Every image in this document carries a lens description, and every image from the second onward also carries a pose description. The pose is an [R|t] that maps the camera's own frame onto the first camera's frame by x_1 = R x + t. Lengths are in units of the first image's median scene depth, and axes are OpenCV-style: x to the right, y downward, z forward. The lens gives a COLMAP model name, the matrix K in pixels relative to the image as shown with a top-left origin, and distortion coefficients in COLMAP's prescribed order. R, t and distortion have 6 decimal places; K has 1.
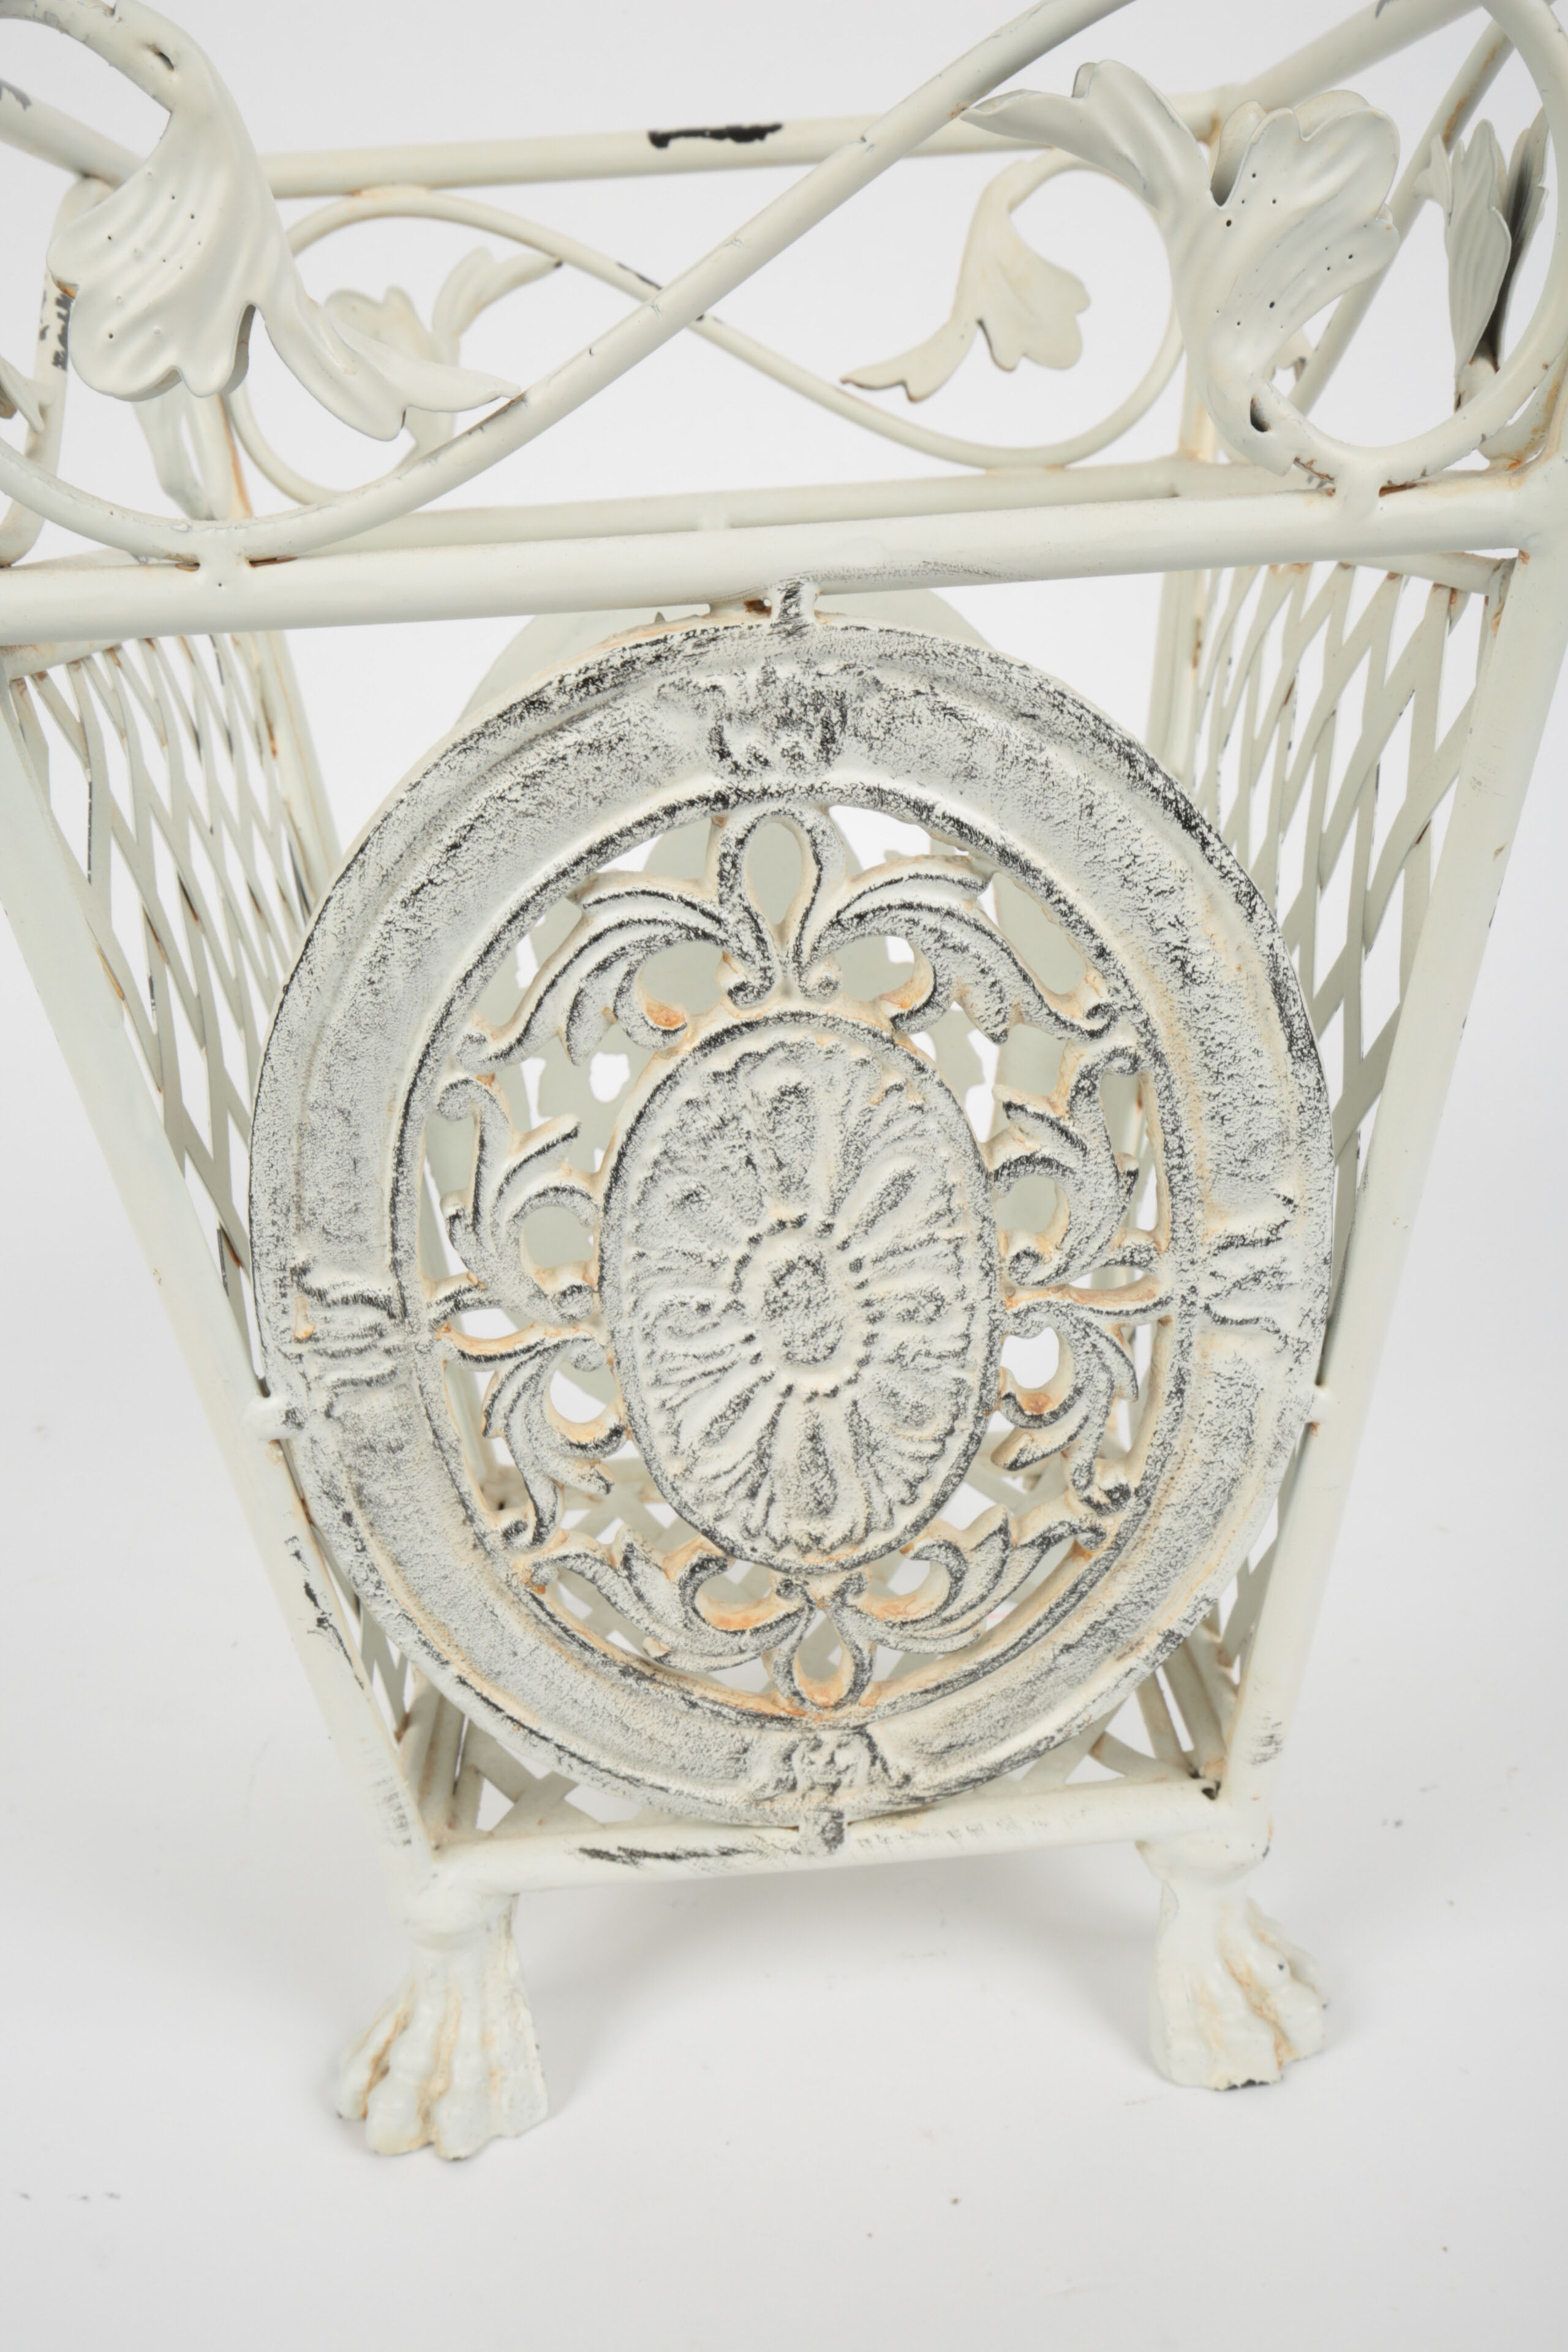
lens RADIAL K [[2163.7, 0, 782.1], [0, 2163.7, 1159.6], [0, 0, 1]] dist [0.021527, 0.000000]
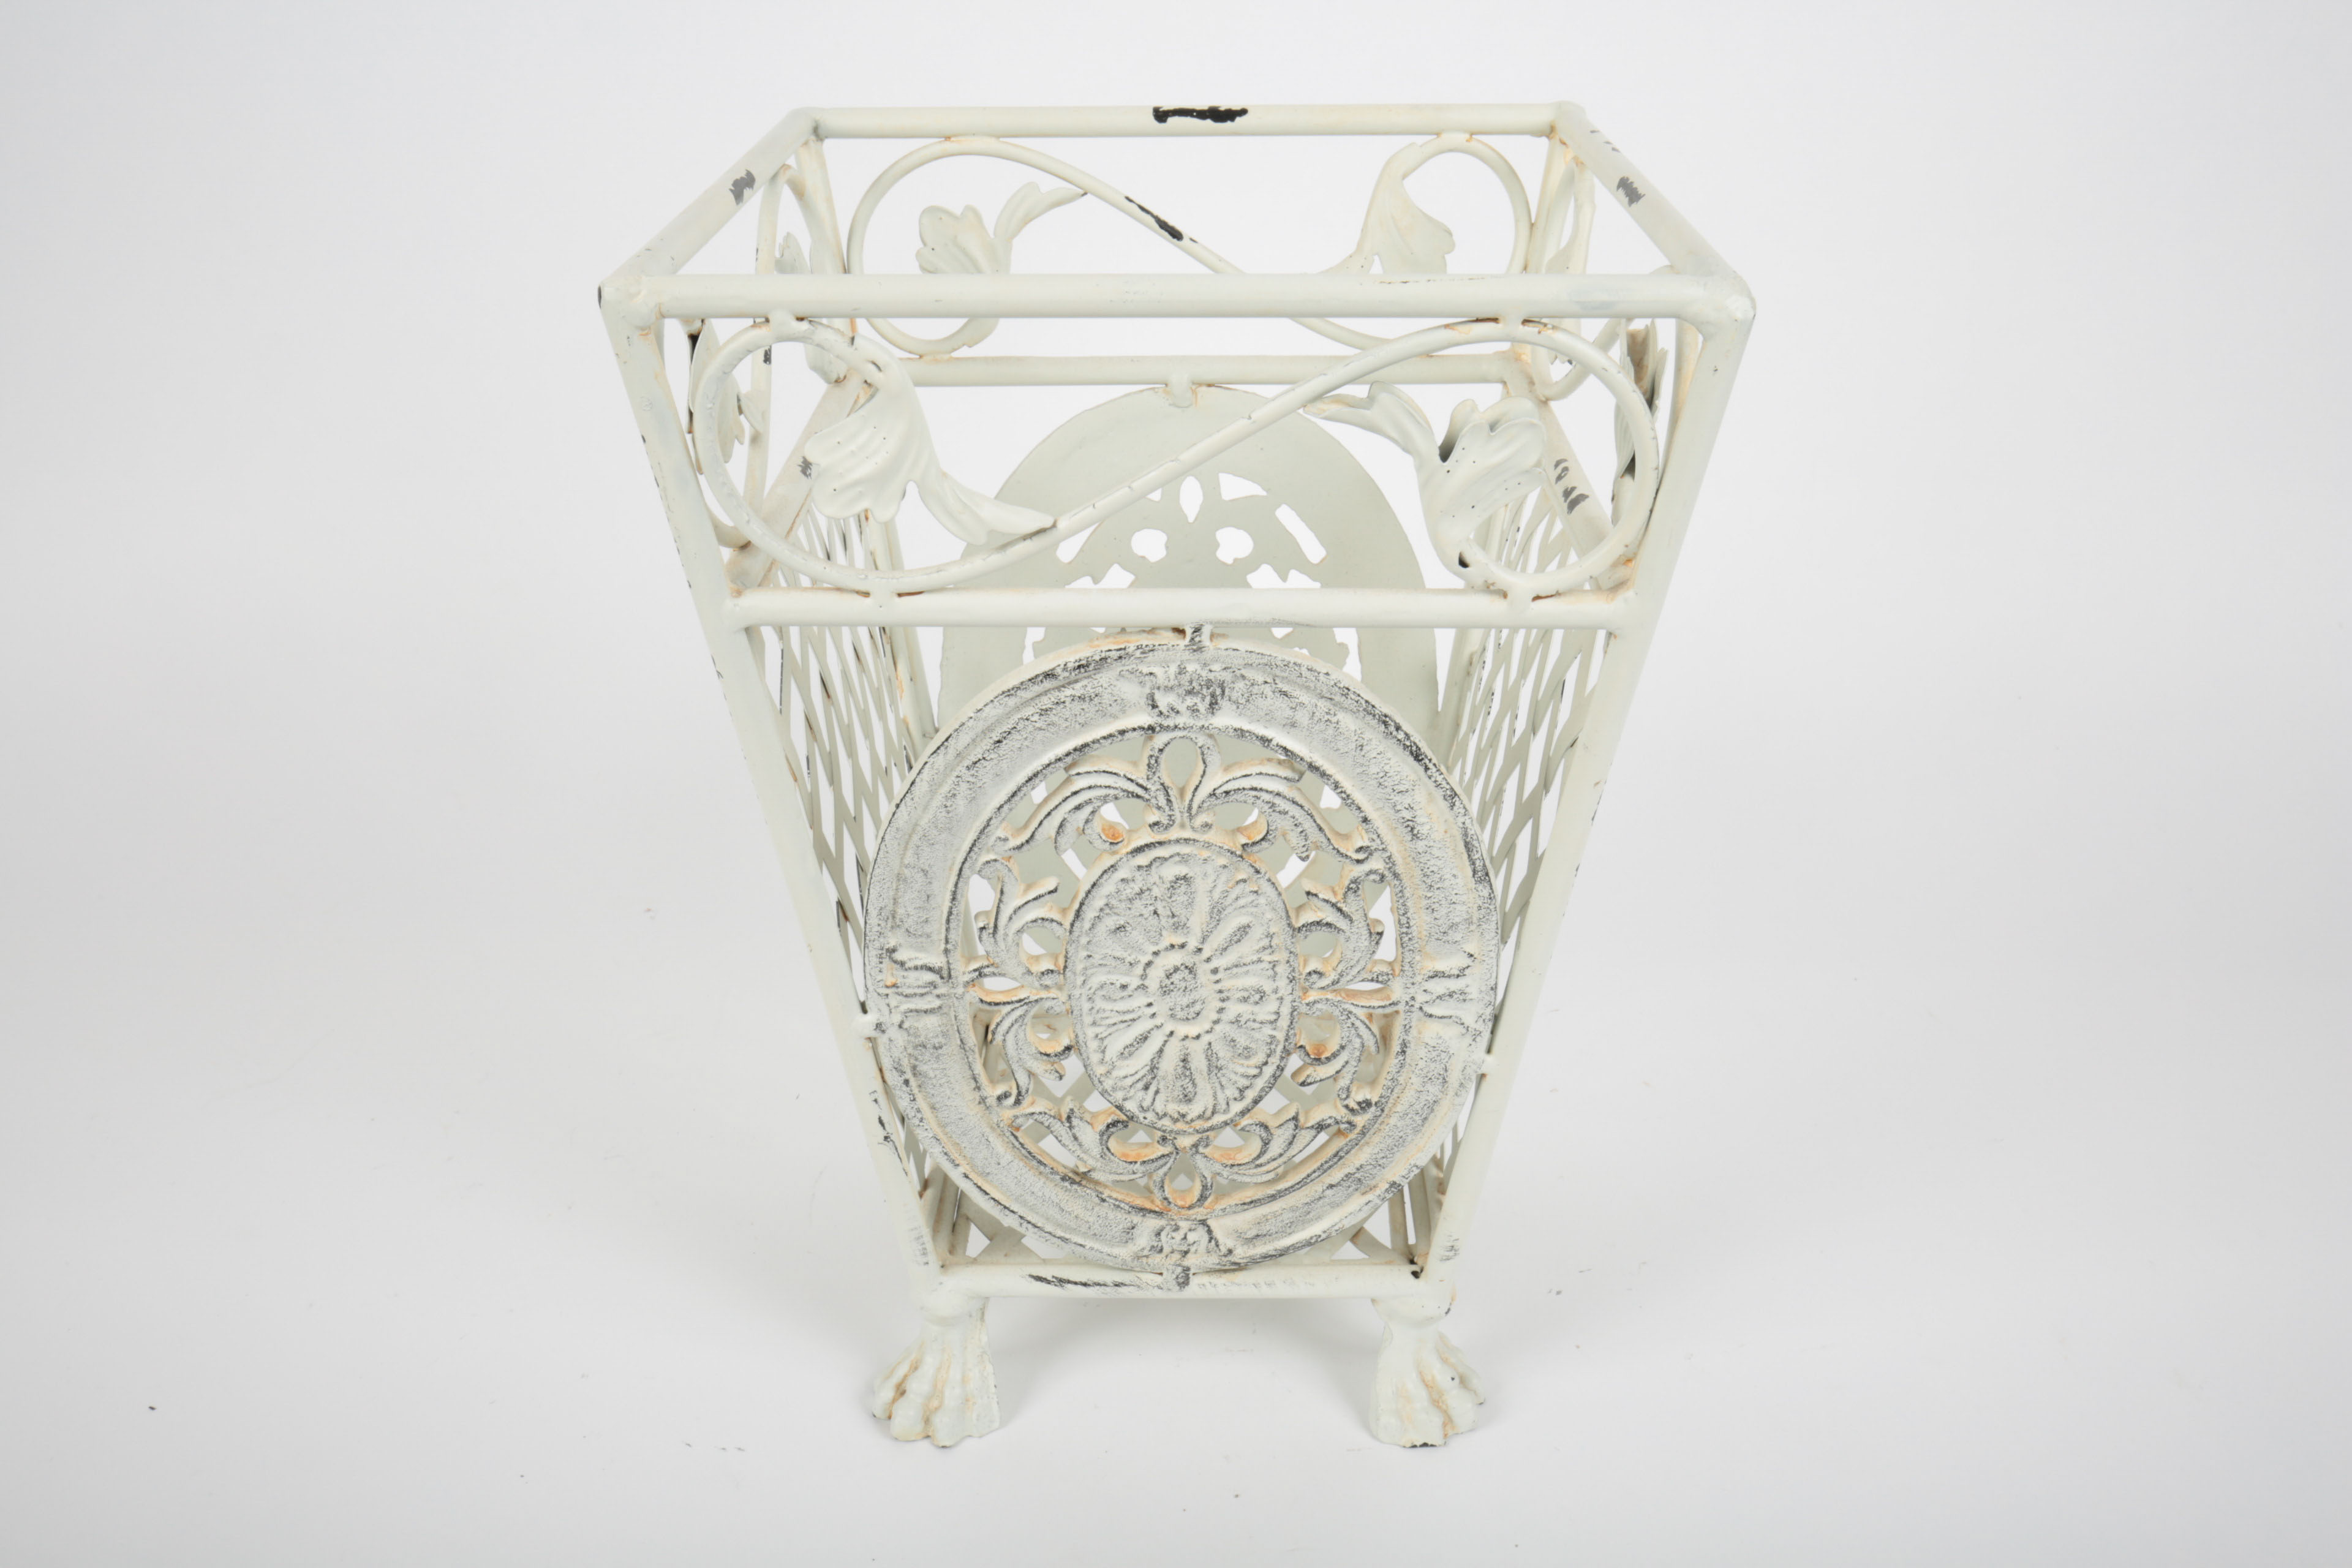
lens RADIAL K [[2163.7, 0, 1177.9], [0, 2163.7, 796.4], [0, 0, 1]] dist [0.021527, 0.000000]
pose [[0.996553, 0.078557, -0.026650, 0.038391], [-0.074438, 0.988628, 0.130670, -0.294627], [0.036612, -0.128236, 0.991068, -0.644289]]
